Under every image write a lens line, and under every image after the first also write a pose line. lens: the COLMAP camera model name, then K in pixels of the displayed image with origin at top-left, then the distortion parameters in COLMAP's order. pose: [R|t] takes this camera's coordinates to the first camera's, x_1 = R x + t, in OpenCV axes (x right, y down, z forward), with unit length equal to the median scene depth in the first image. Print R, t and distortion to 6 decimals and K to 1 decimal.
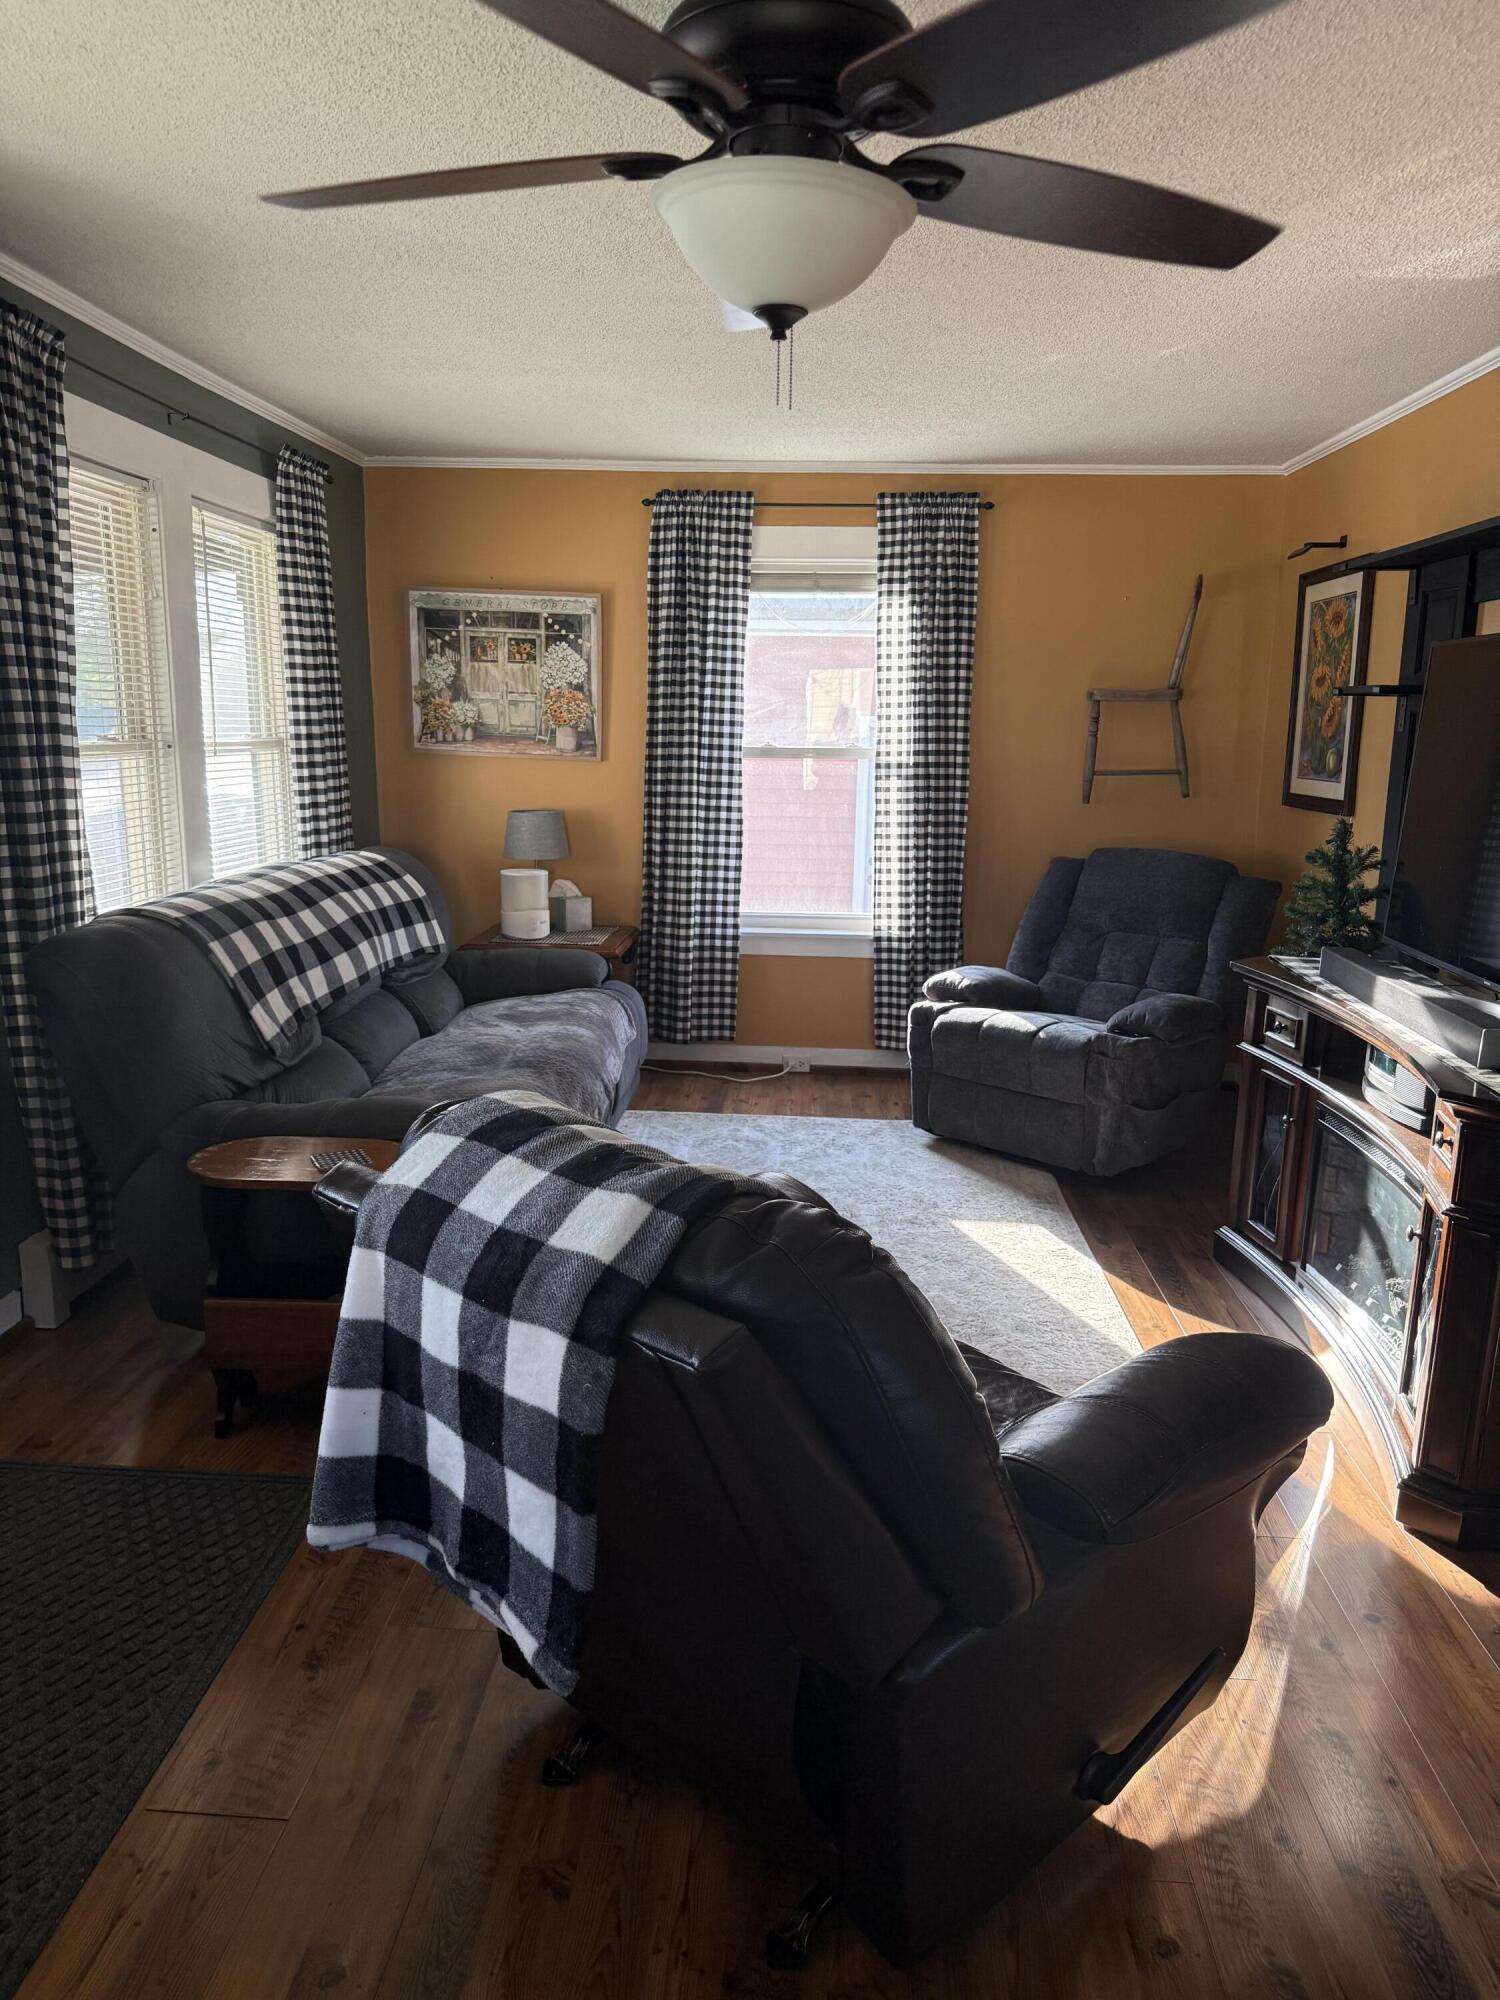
lens RADIAL K [[1408.0, 0, 758.9], [0, 1408.0, 1027.2], [0, 0, 1]] dist [0.133656, -0.329701]
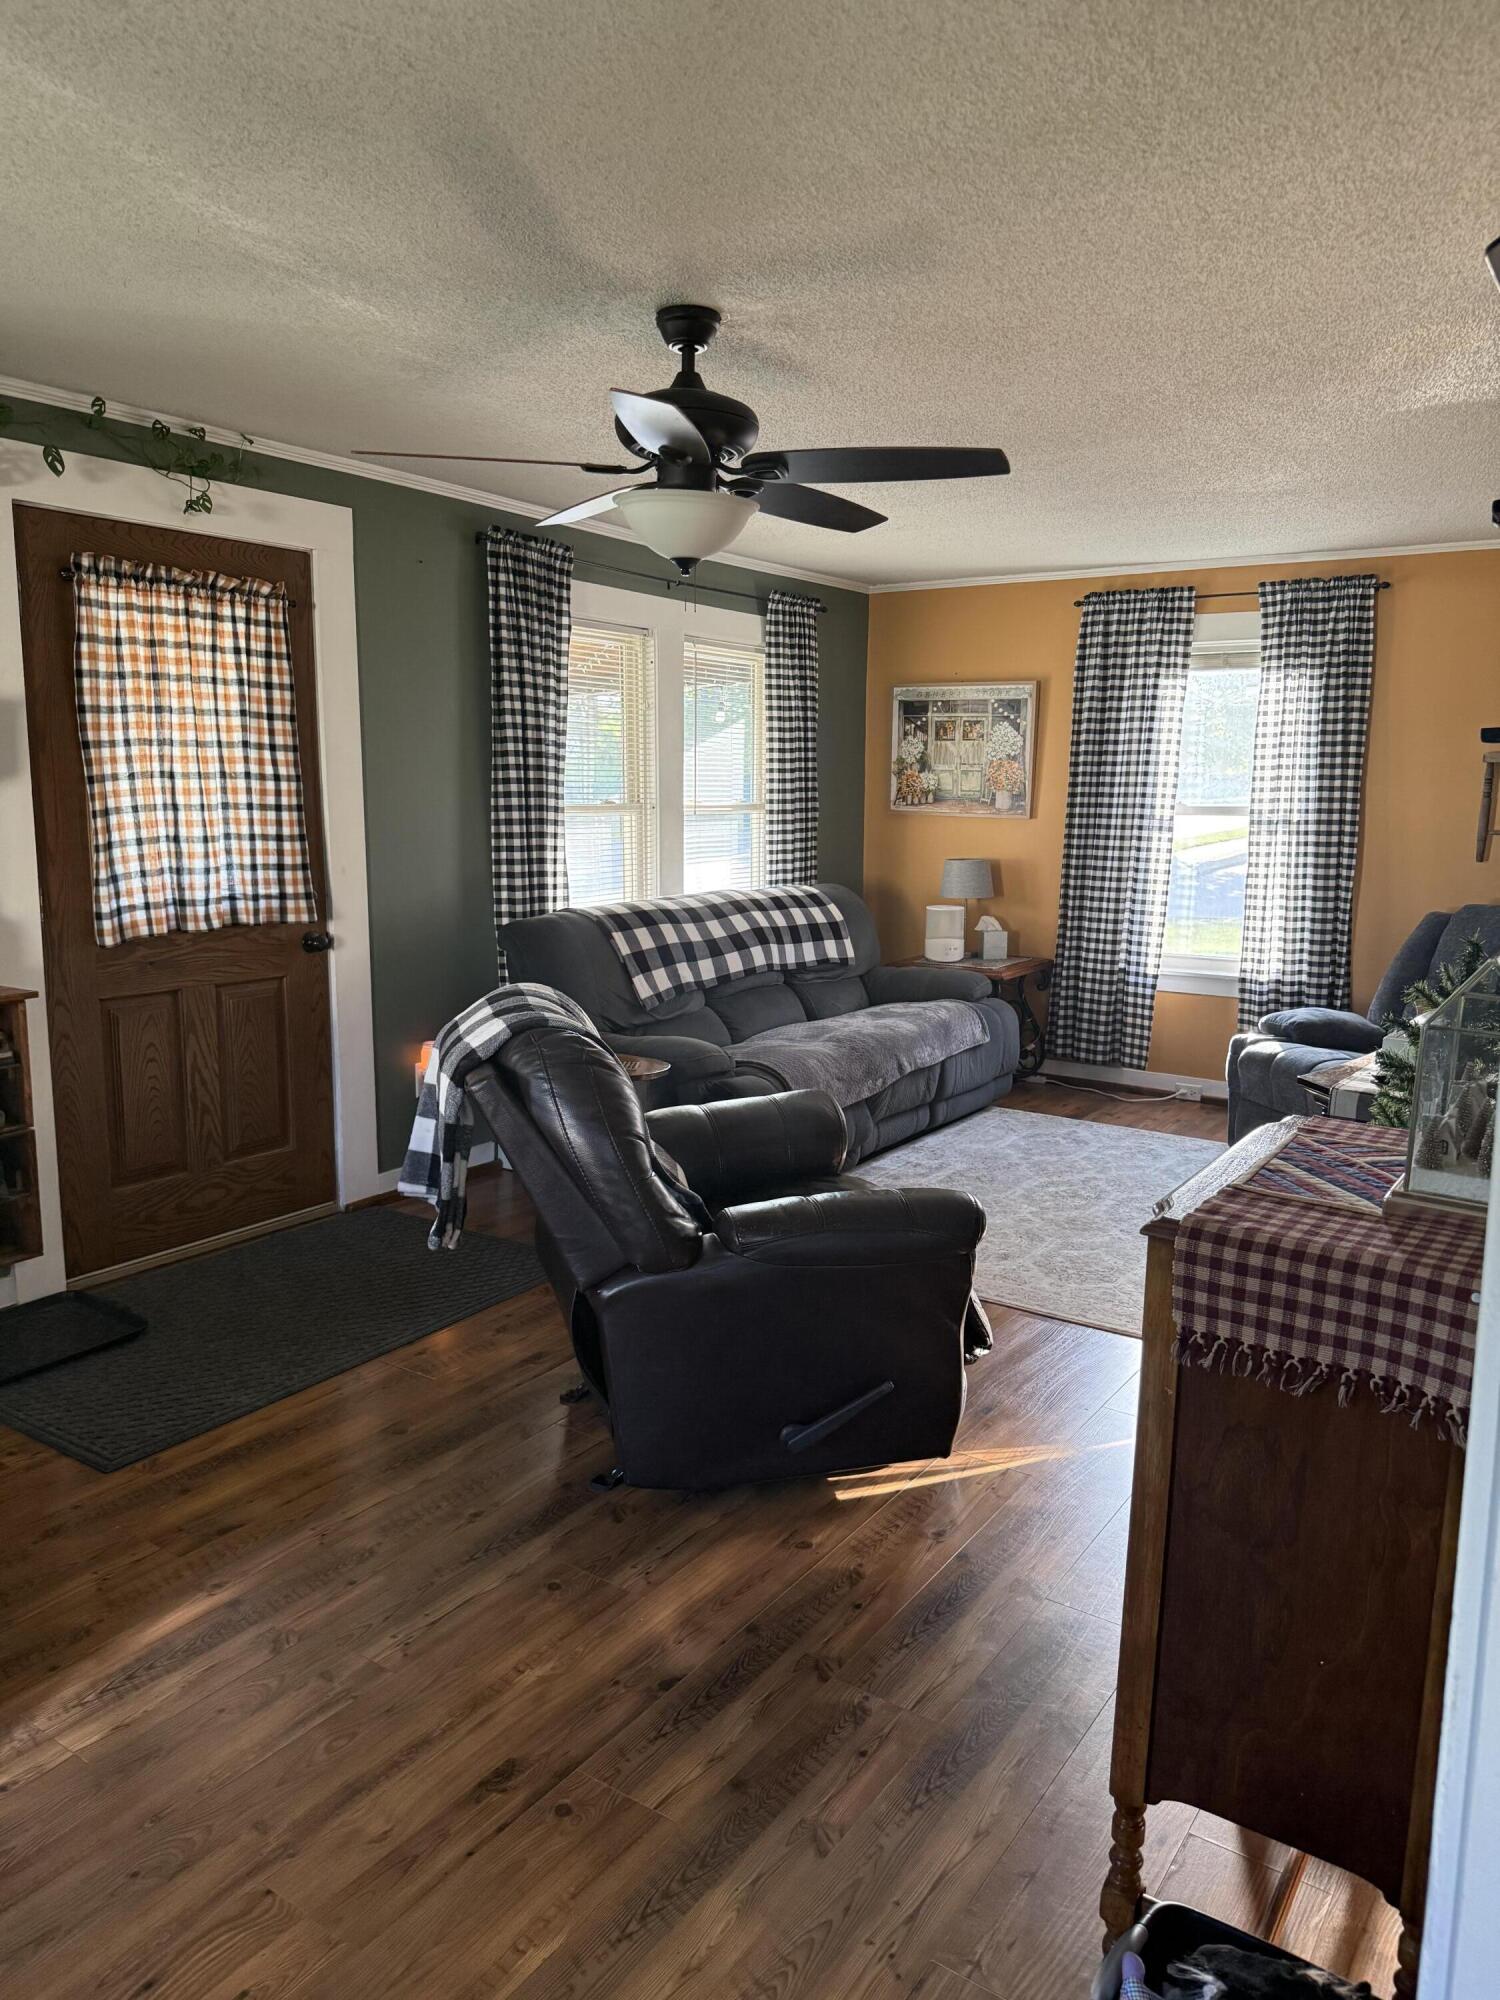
lens RADIAL K [[1404.5, 0, 728.4], [0, 1404.5, 1009.4], [0, 0, 1]] dist [0.137774, -0.324939]
pose [[0.851026, 0.073461, -0.519960, 0.313777], [-0.103725, 0.994174, -0.029309, 0.033499], [0.514777, 0.078876, 0.853688, -0.137529]]
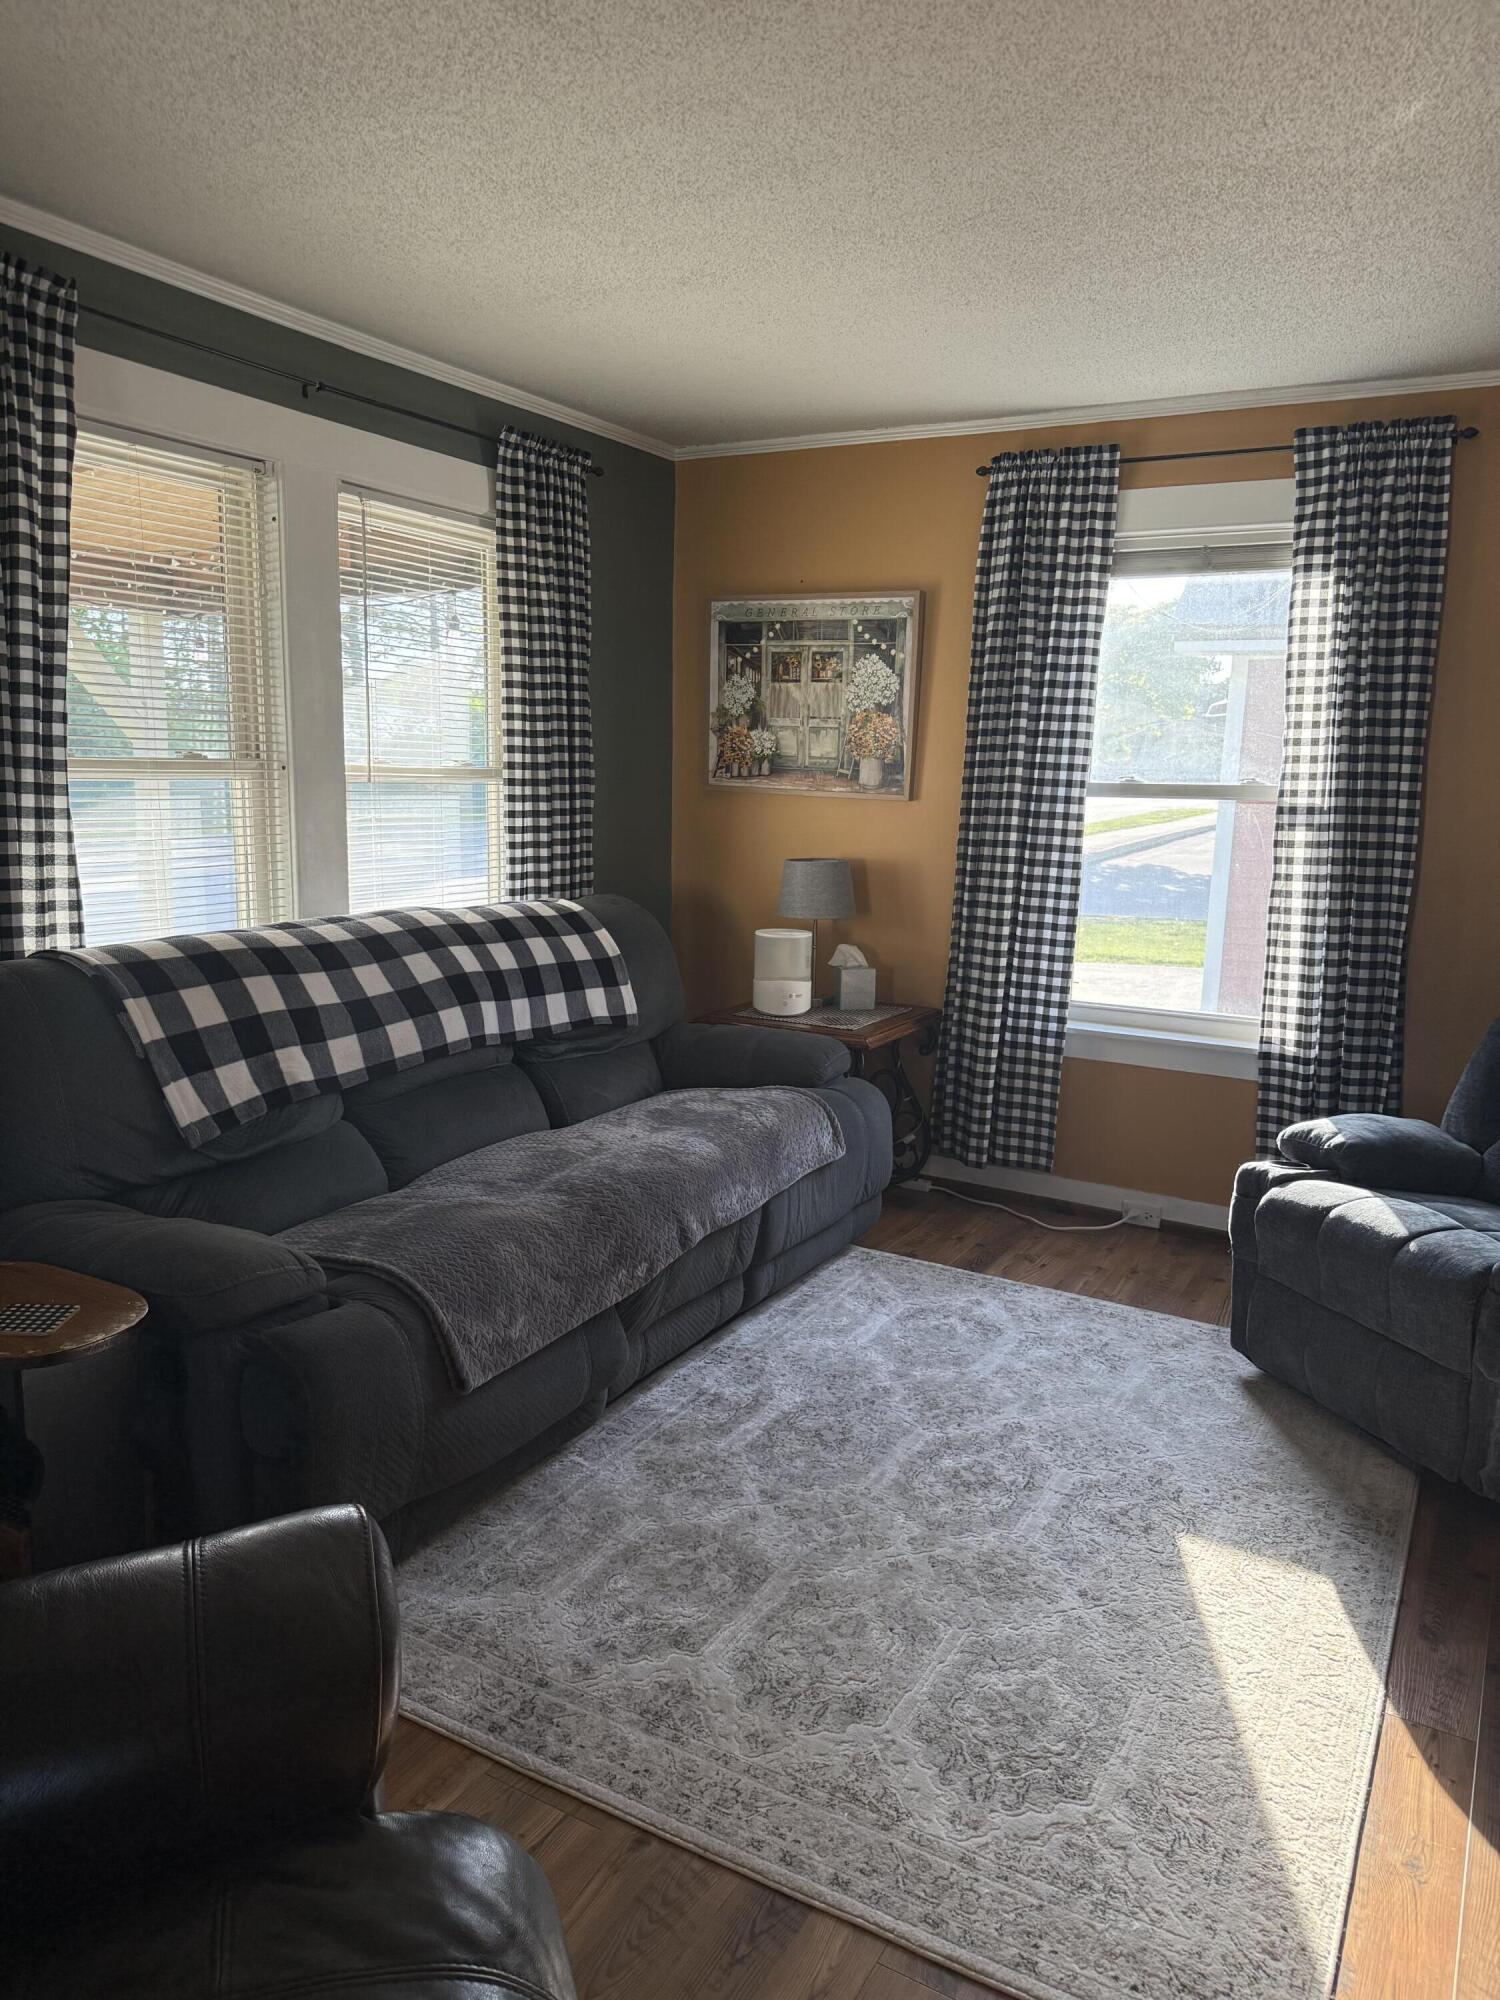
lens RADIAL K [[1404.5, 0, 728.4], [0, 1404.5, 1009.4], [0, 0, 1]] dist [0.137774, -0.324939]
pose [[0.891364, 0.080529, -0.446077, 0.167352], [-0.103614, 0.994236, -0.027557, -0.040048], [0.441286, 0.070783, 0.894570, 0.261972]]
